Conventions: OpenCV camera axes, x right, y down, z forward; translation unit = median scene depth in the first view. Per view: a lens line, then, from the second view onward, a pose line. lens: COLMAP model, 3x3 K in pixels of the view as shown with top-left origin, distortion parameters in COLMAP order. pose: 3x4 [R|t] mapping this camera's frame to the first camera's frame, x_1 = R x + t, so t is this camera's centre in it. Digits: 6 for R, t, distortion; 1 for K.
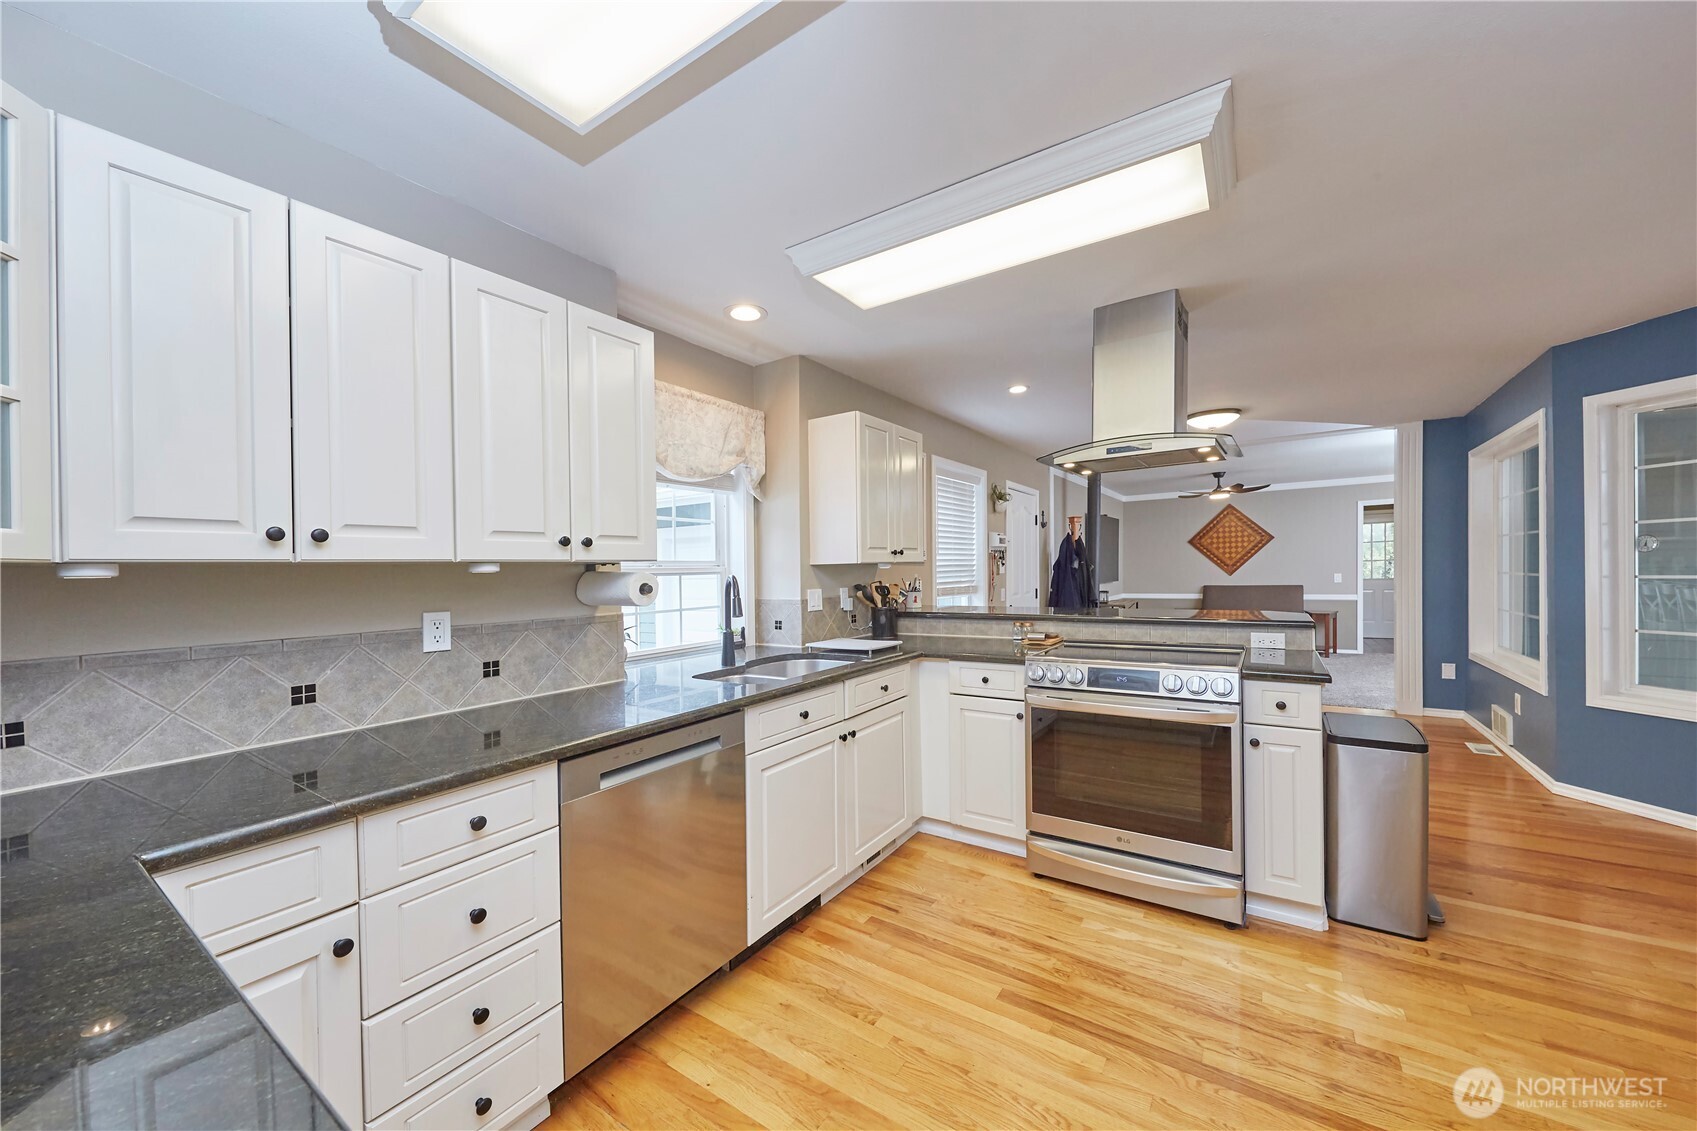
lens RADIAL K [[627.0, 0, 851.9], [0, 627.0, 572.7], [0, 0, 1]] dist [0.004215, -0.003071]
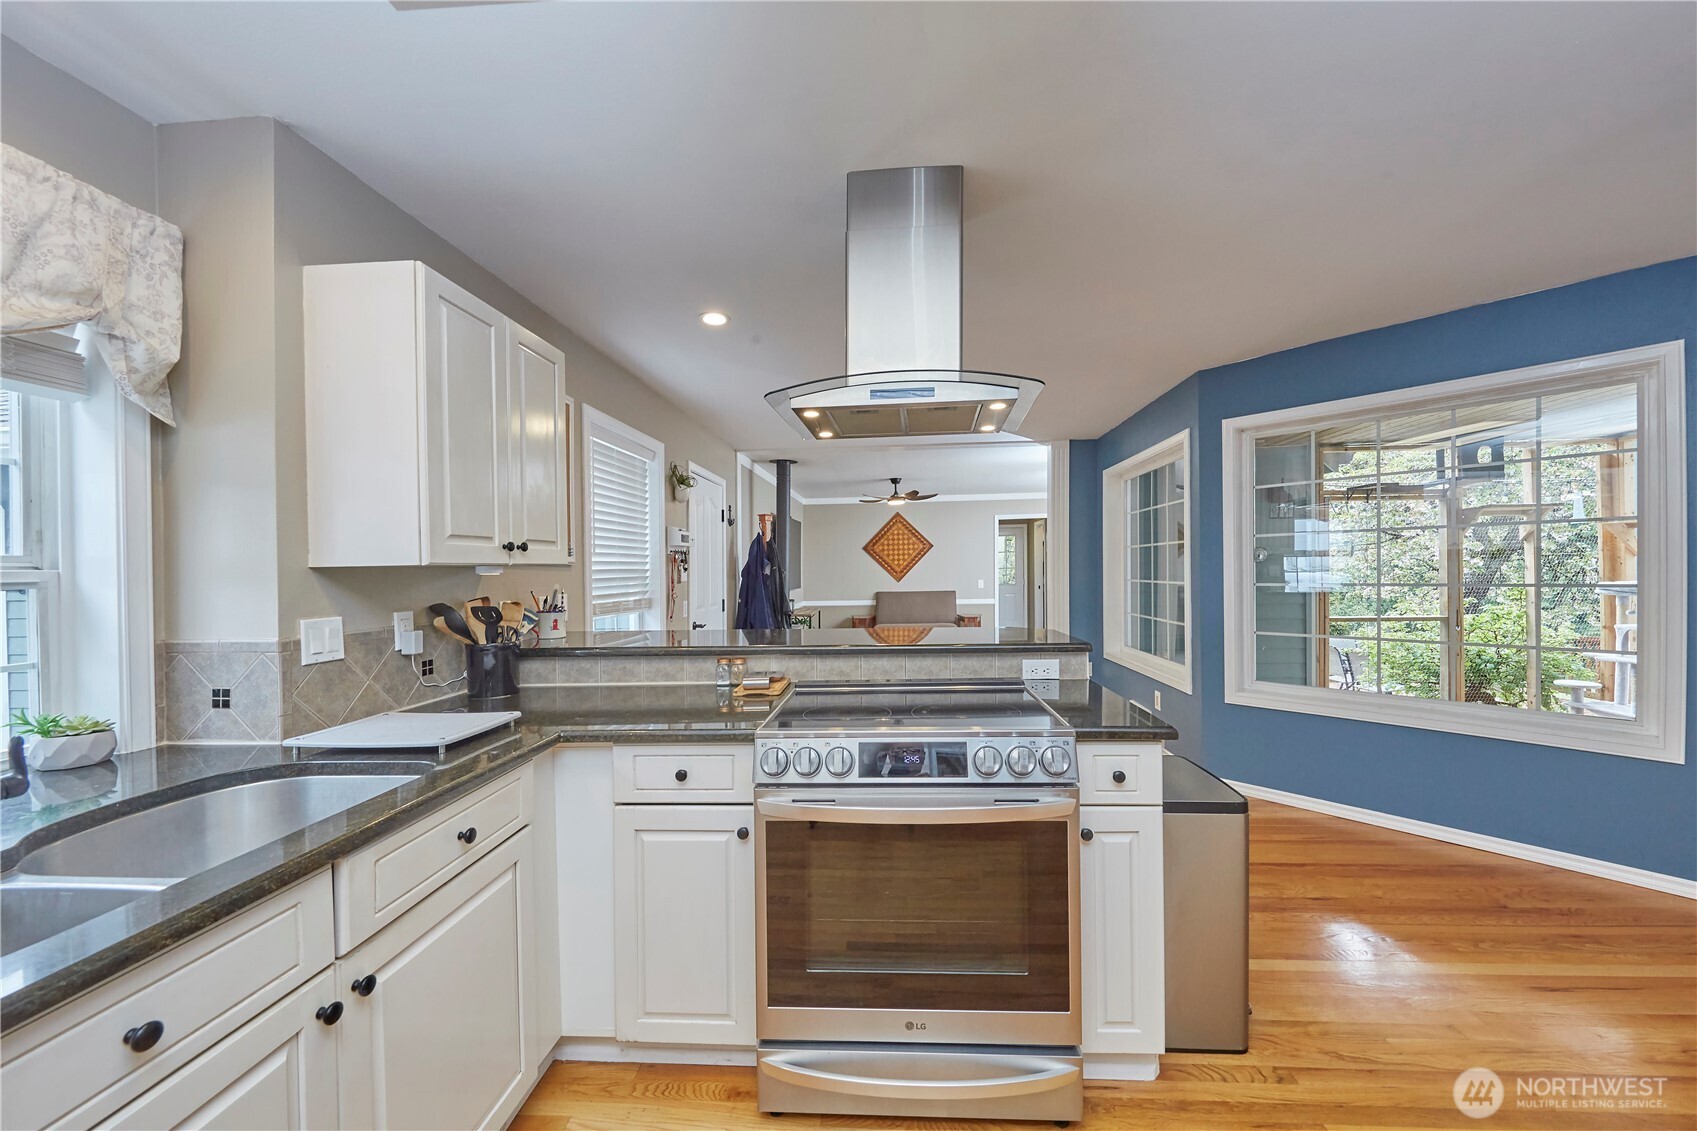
lens RADIAL K [[627.0, 0, 834.3], [0, 627.0, 585.5], [0, 0, 1]] dist [0.004215, -0.003071]
pose [[0.879848, -0.005054, 0.475228, 0.059998], [-0.000584, 0.999931, 0.011715, -0.004706], [-0.475254, -0.010585, 0.879785, 0.393597]]
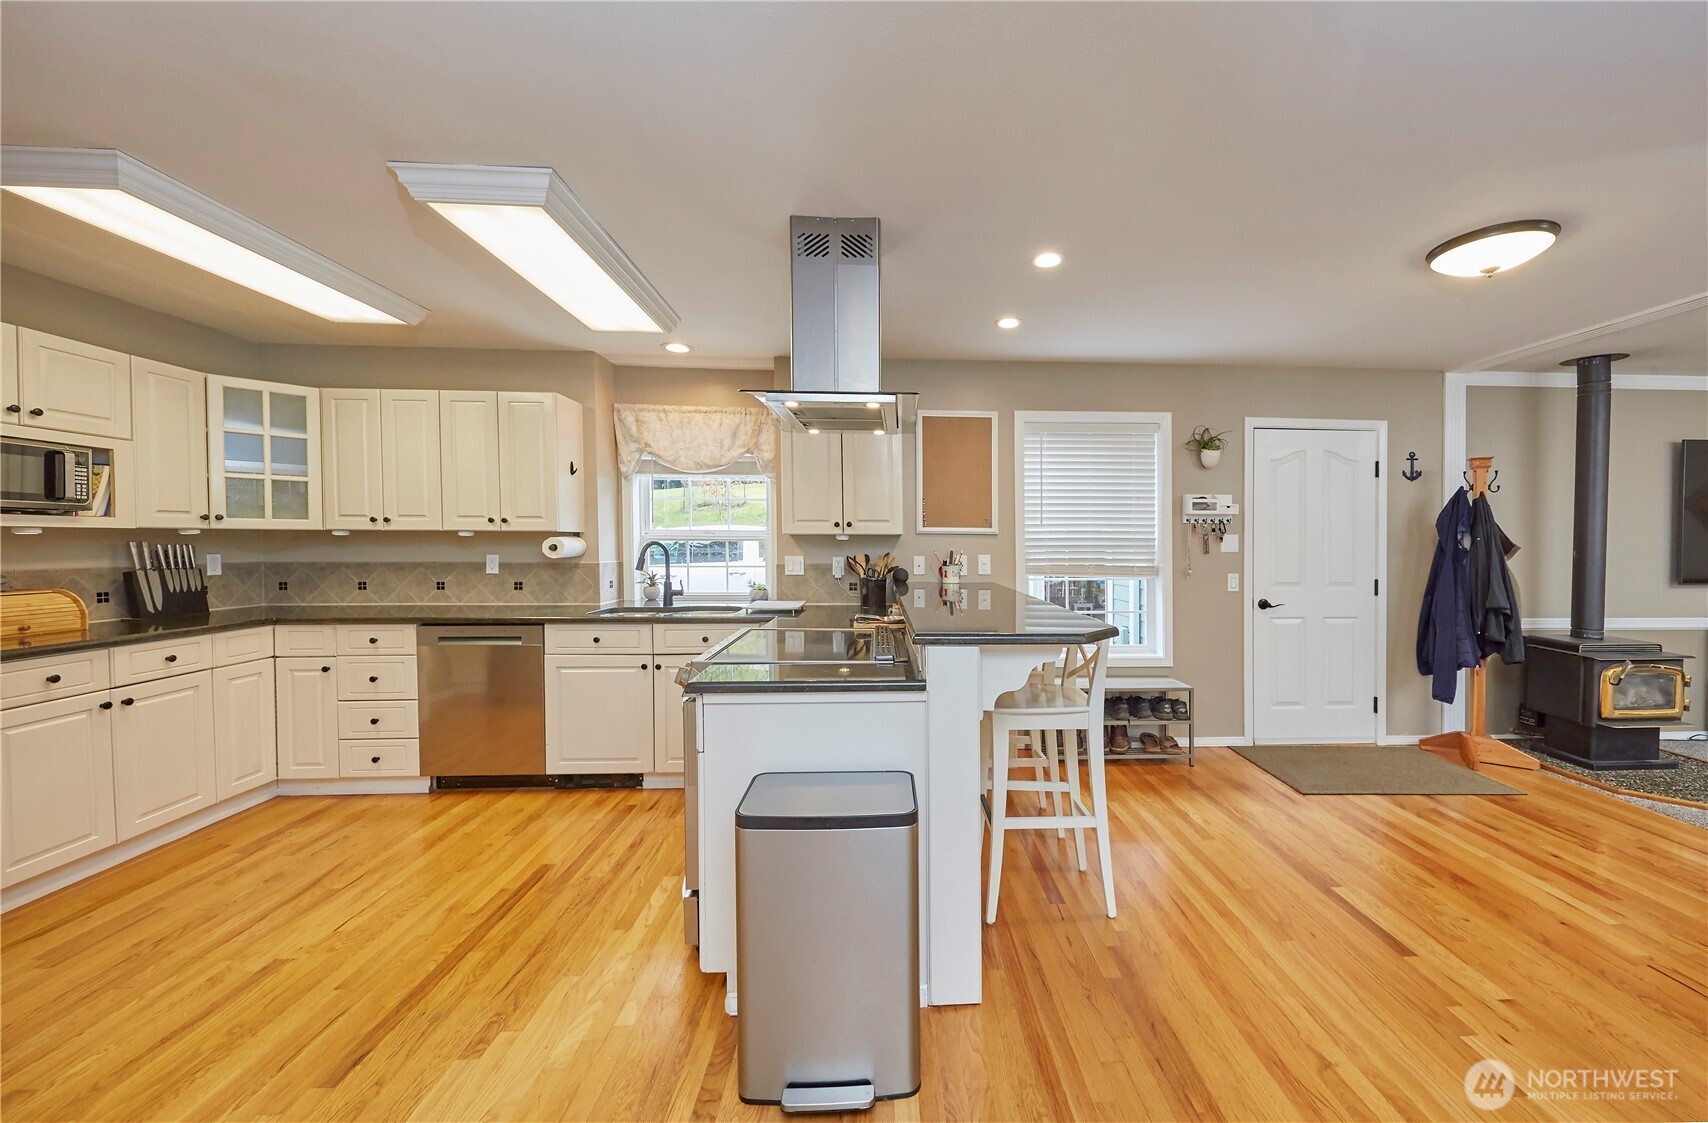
lens RADIAL K [[635.1, 0, 898.9], [0, 635.1, 551.6], [0, 0, 1]] dist [0.000897, 0.000100]
pose [[0.589975, 0.035313, -0.806649, 1.009859], [-0.020987, 0.999376, 0.028401, -0.019268], [0.807149, 0.000173, 0.590348, 0.476806]]
